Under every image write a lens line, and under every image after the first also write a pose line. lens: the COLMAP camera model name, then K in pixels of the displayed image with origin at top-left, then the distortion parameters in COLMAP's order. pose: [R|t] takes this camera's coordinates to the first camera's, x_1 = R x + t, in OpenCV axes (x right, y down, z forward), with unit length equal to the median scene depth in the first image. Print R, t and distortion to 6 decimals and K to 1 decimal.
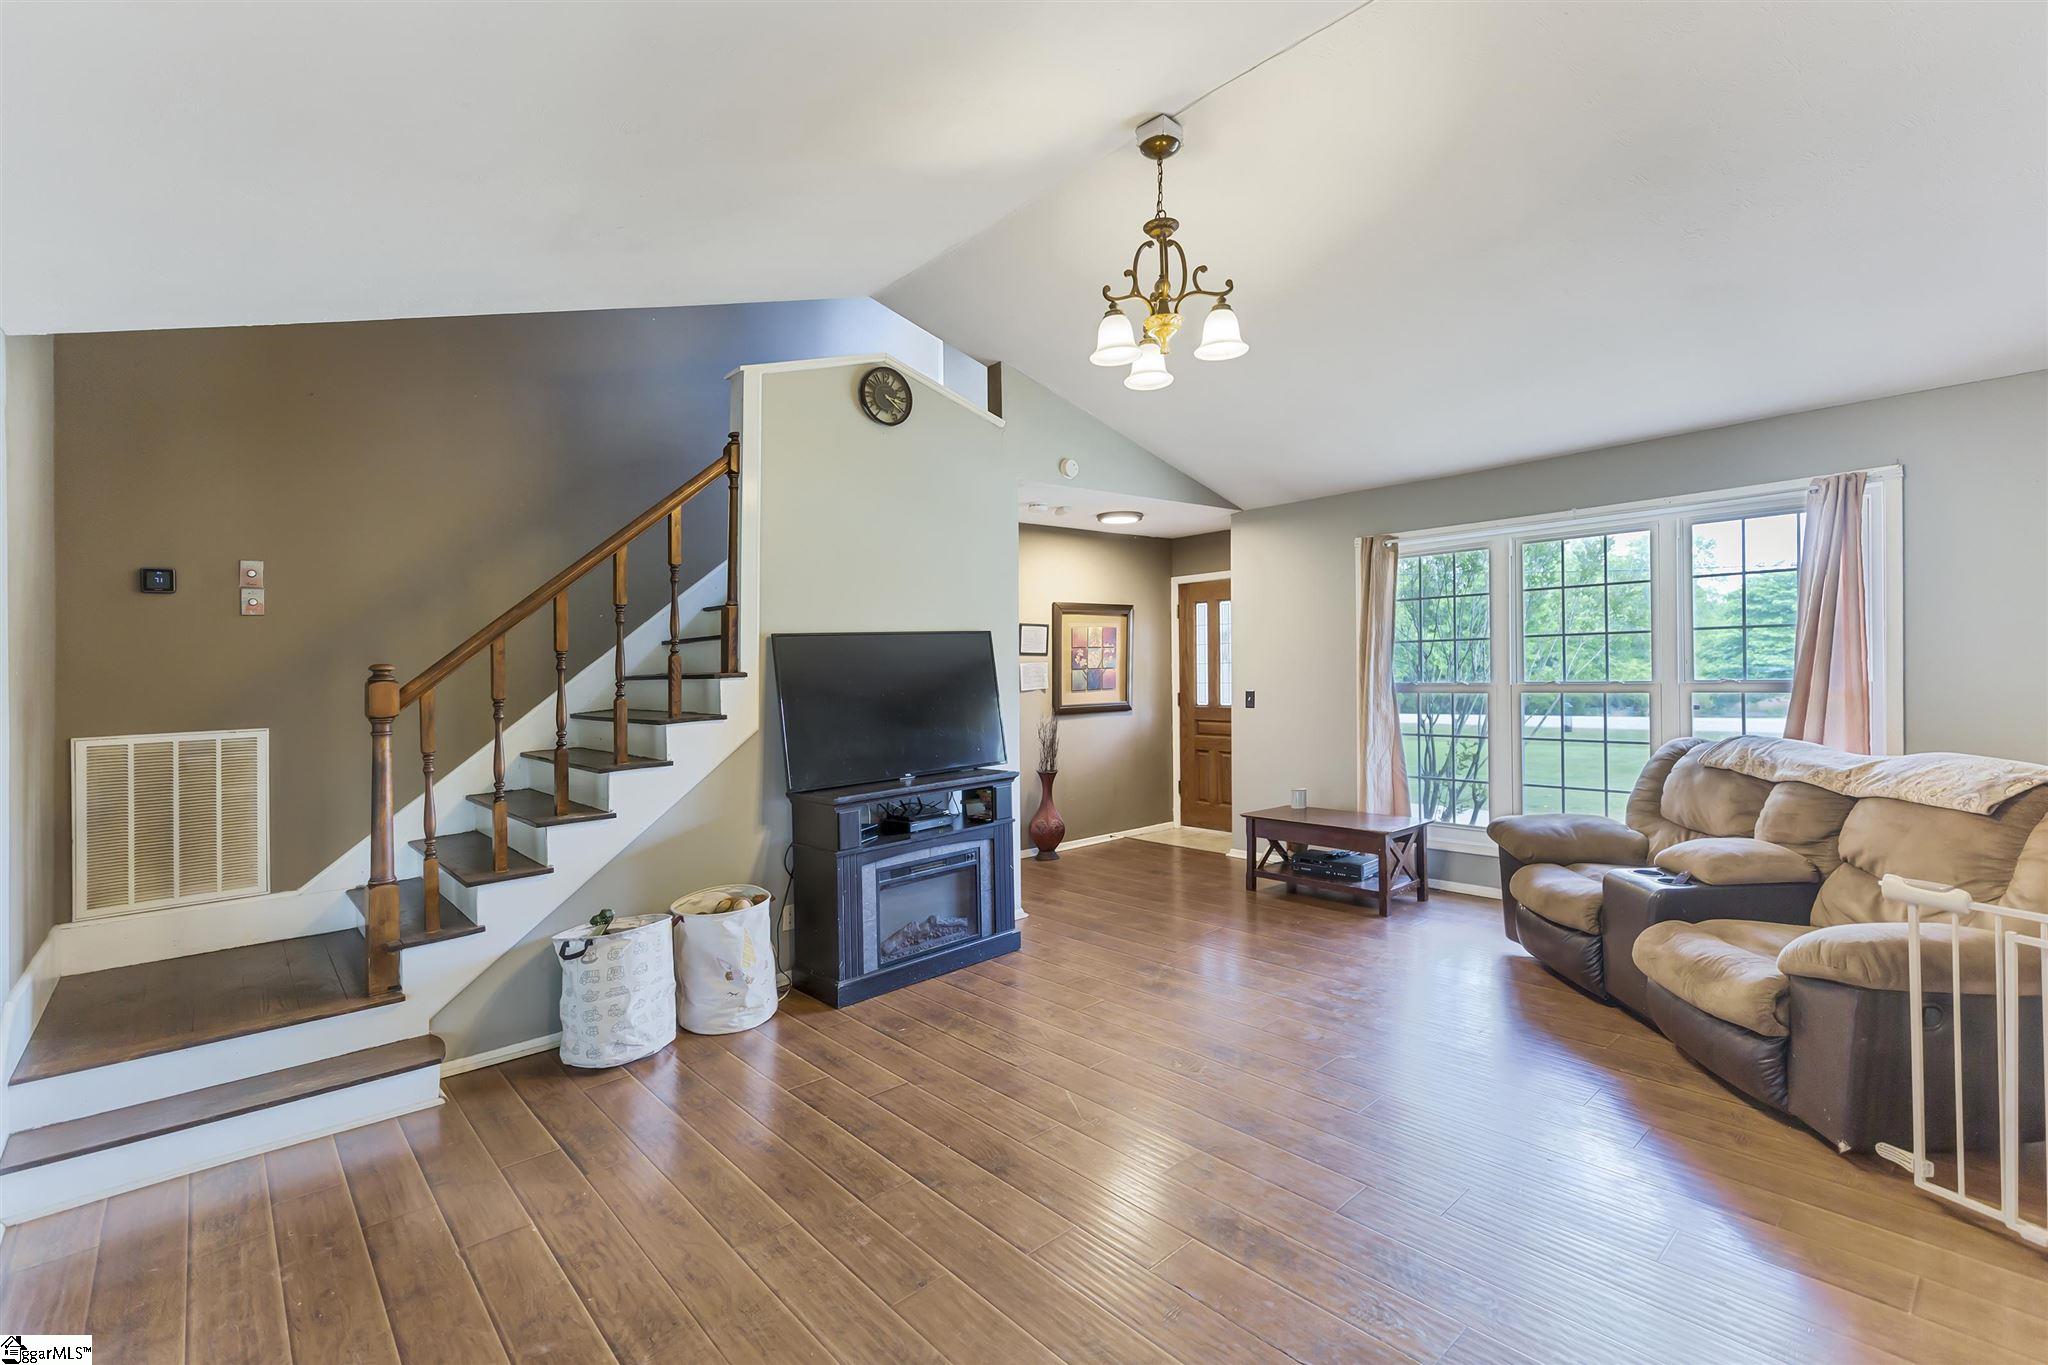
lens RADIAL K [[945.5, 0, 1024.0], [0, 945.5, 682.5], [0, 0, 1]] dist [-0.000660, -0.000266]
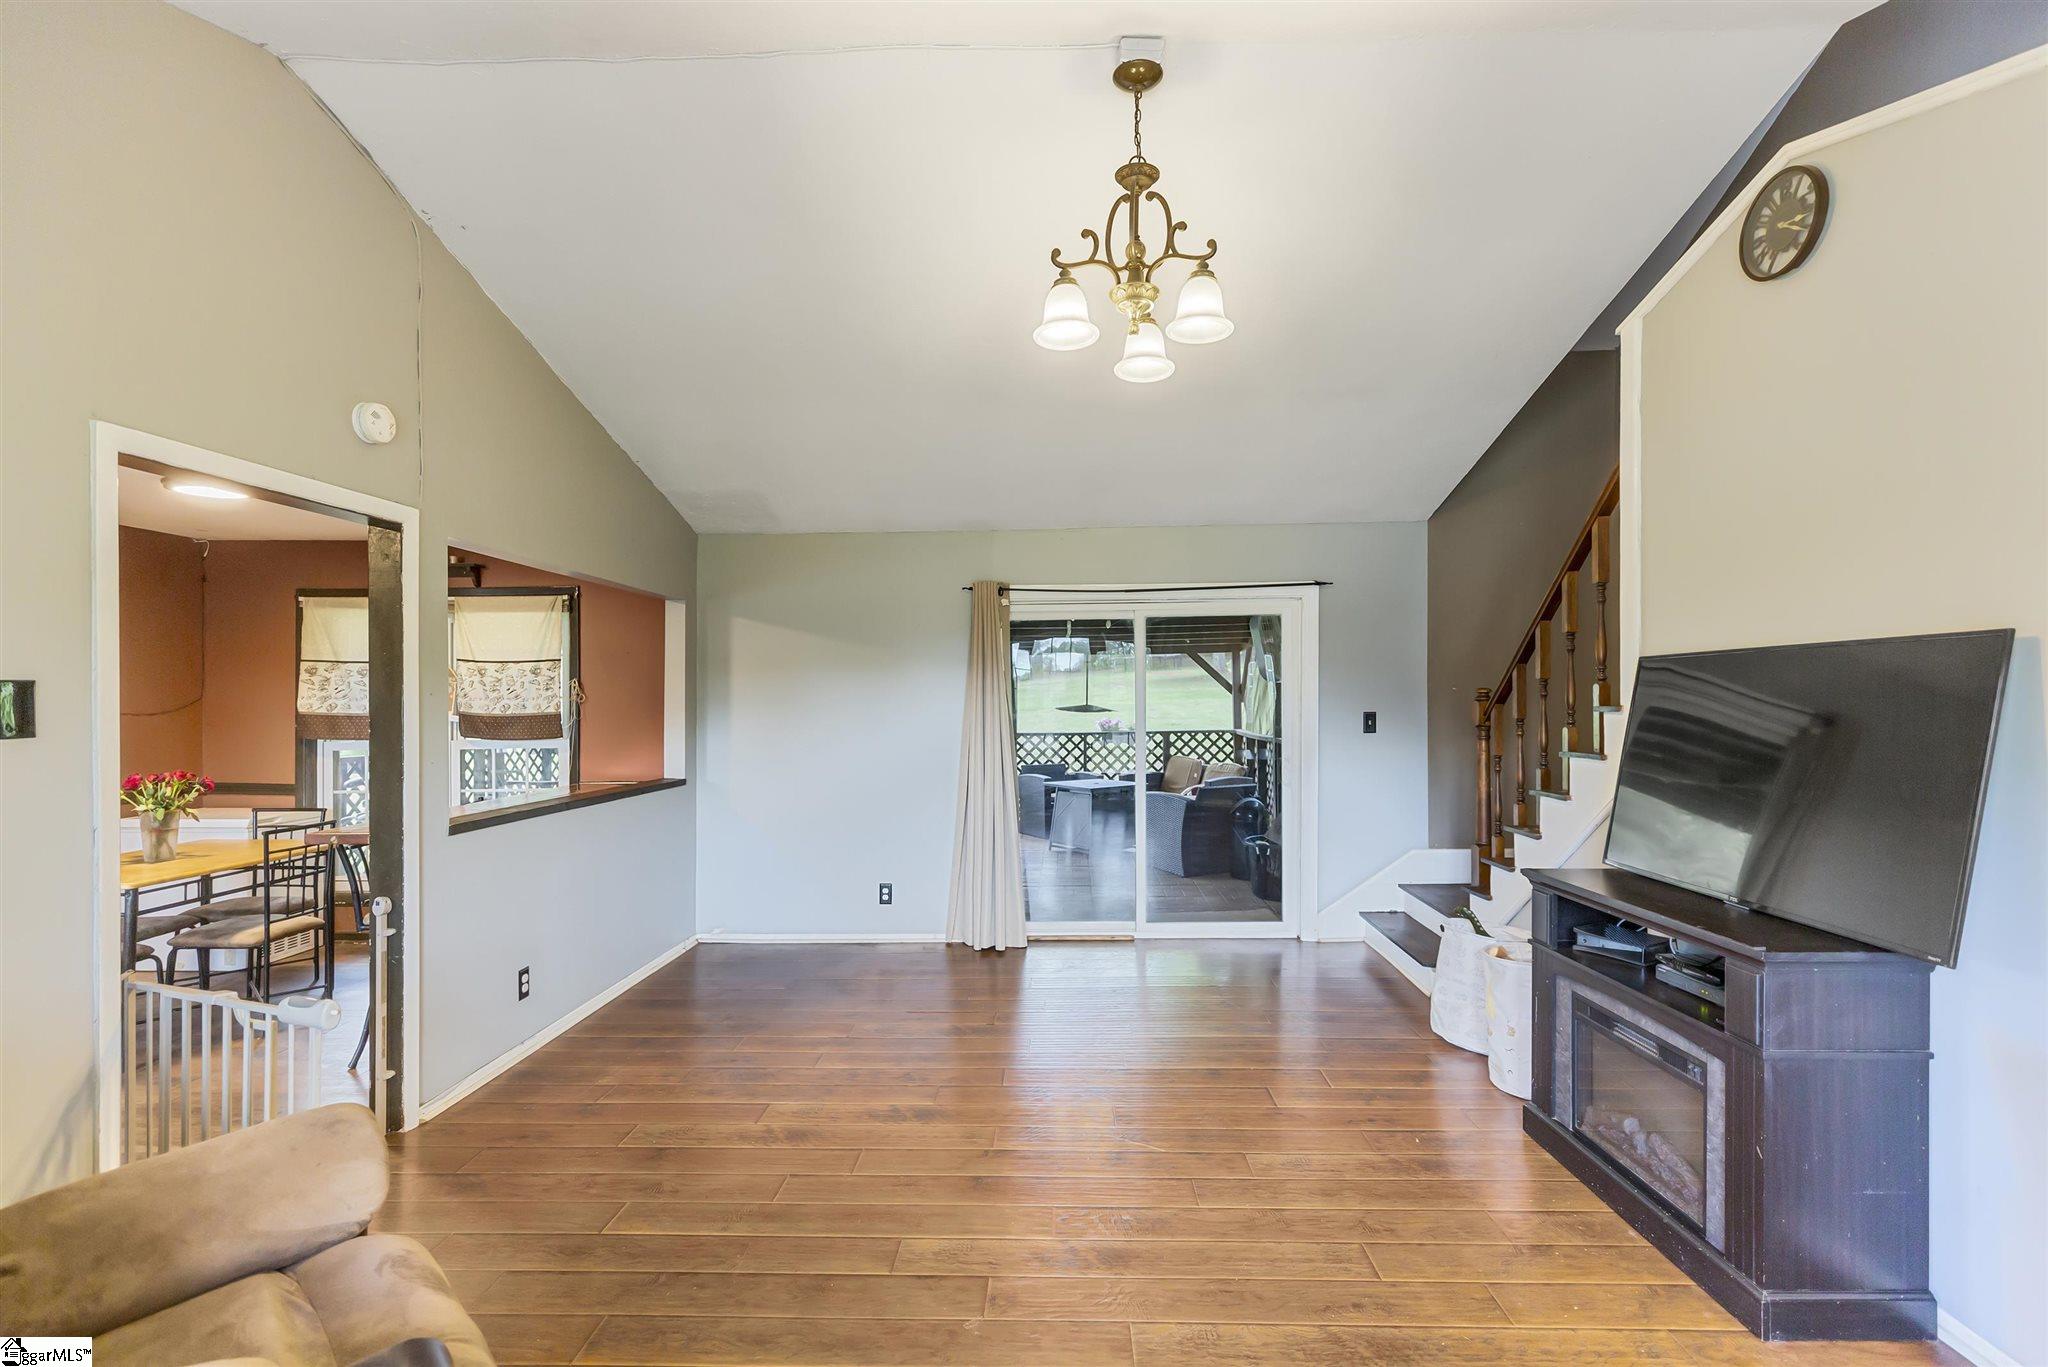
lens RADIAL K [[927.2, 0, 1031.9], [0, 927.2, 695.9], [0, 0, 1]] dist [0.003121, -0.000007]
pose [[-0.676936, 0.033998, -0.735256, 0.620340], [0.006564, 0.999172, 0.040157, -0.054236], [0.736013, 0.022357, -0.676599, 1.160752]]
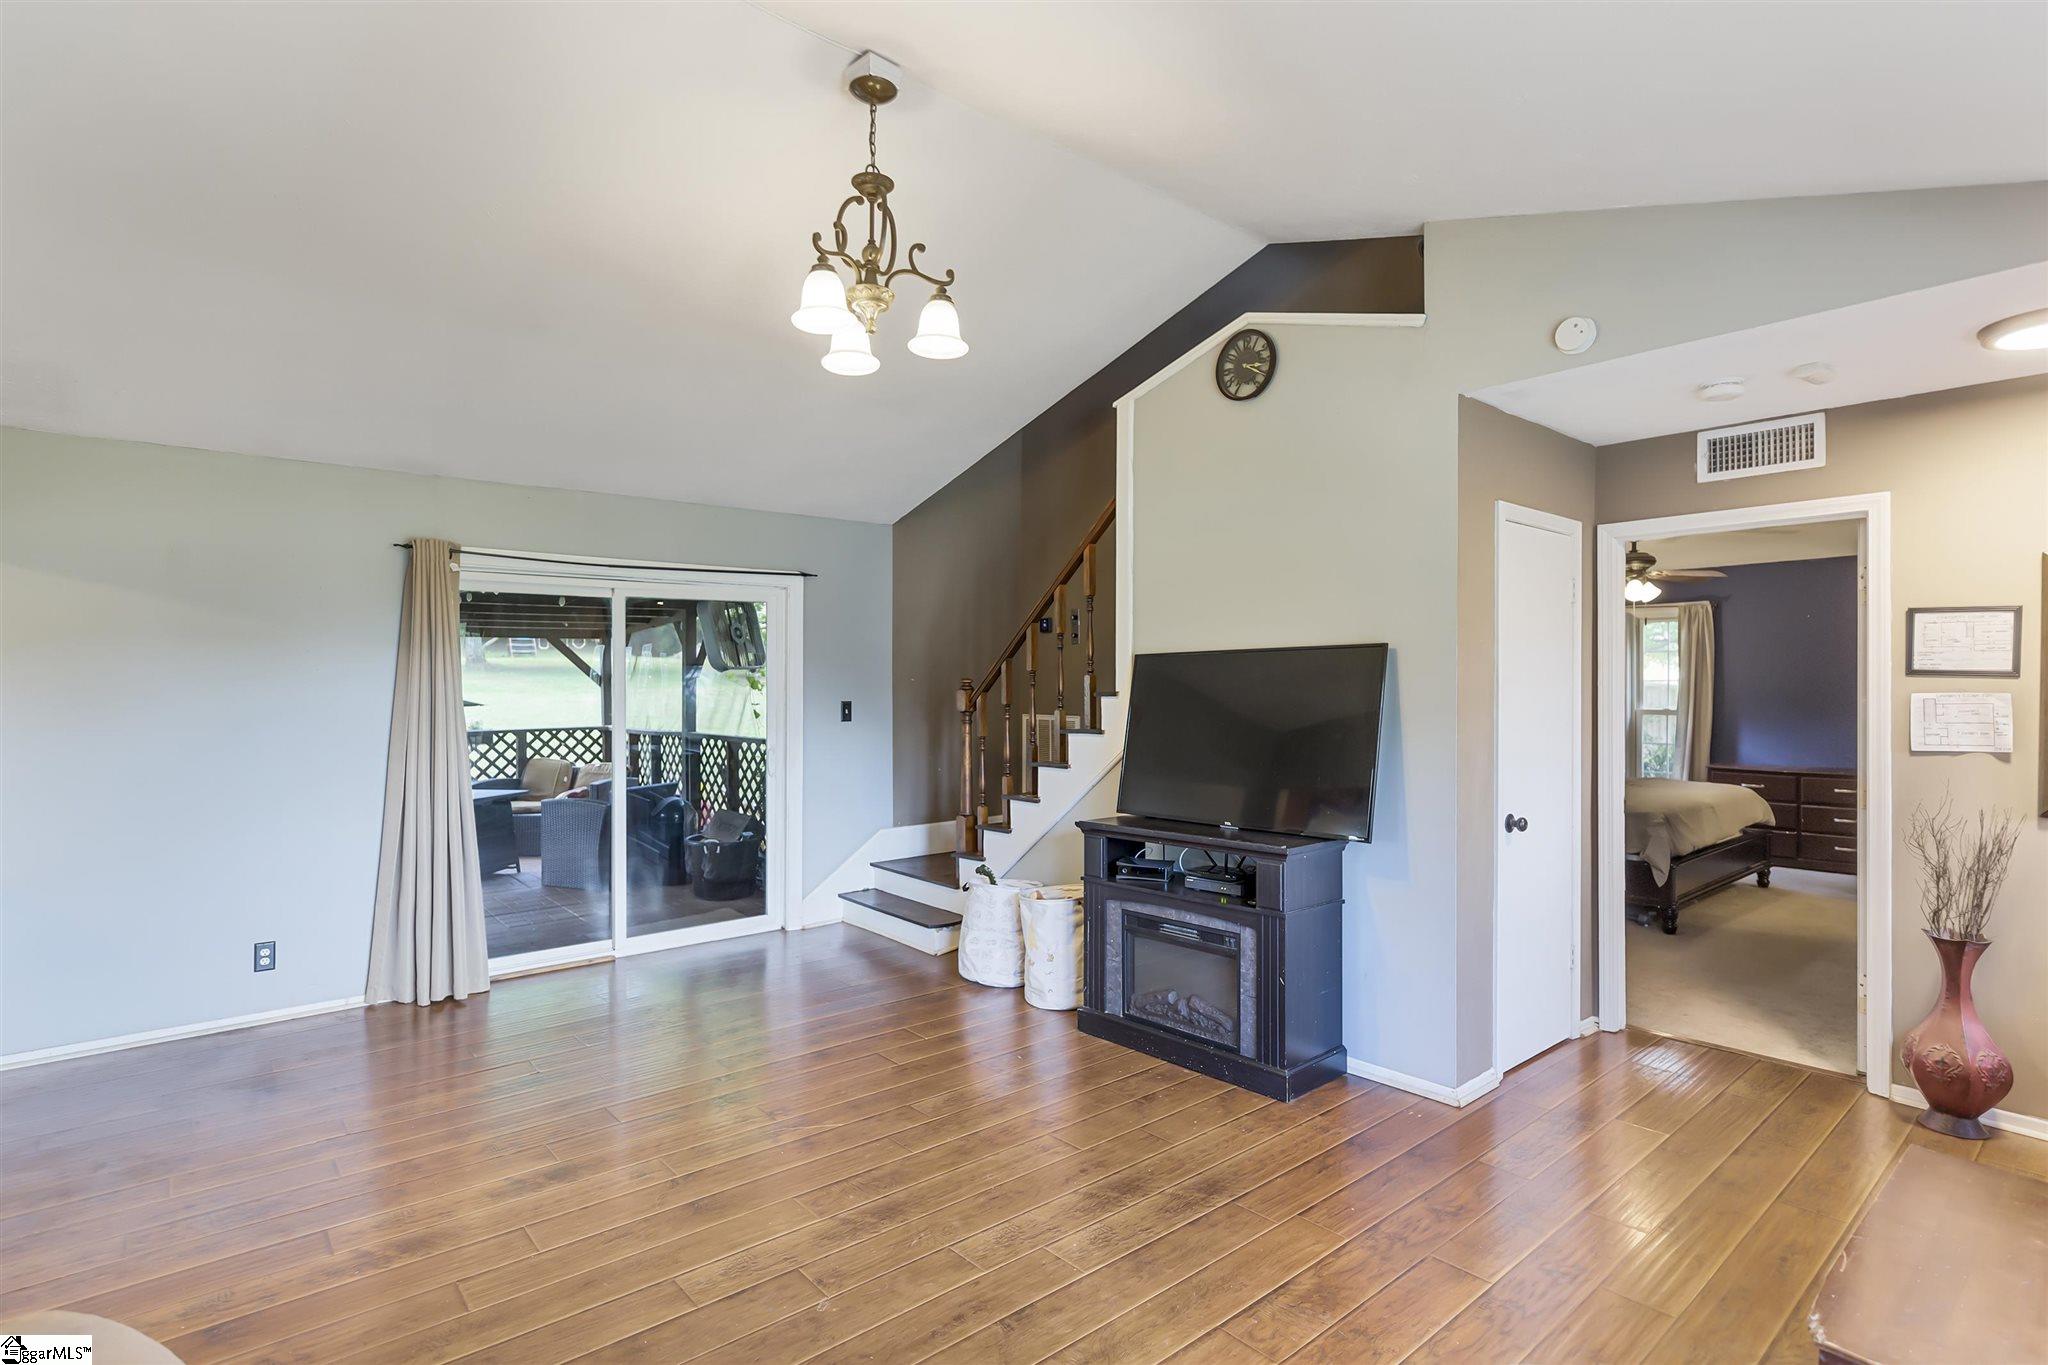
lens RADIAL K [[1012.1, 0, 1024.0], [0, 1012.1, 682.5], [0, 0, 1]] dist [-0.002510, -0.000001]
pose [[-0.013122, 0.024074, -0.999624, 0.824337], [-0.022865, 0.999442, 0.024370, -0.045781], [0.999652, 0.023176, -0.012564, 0.905405]]
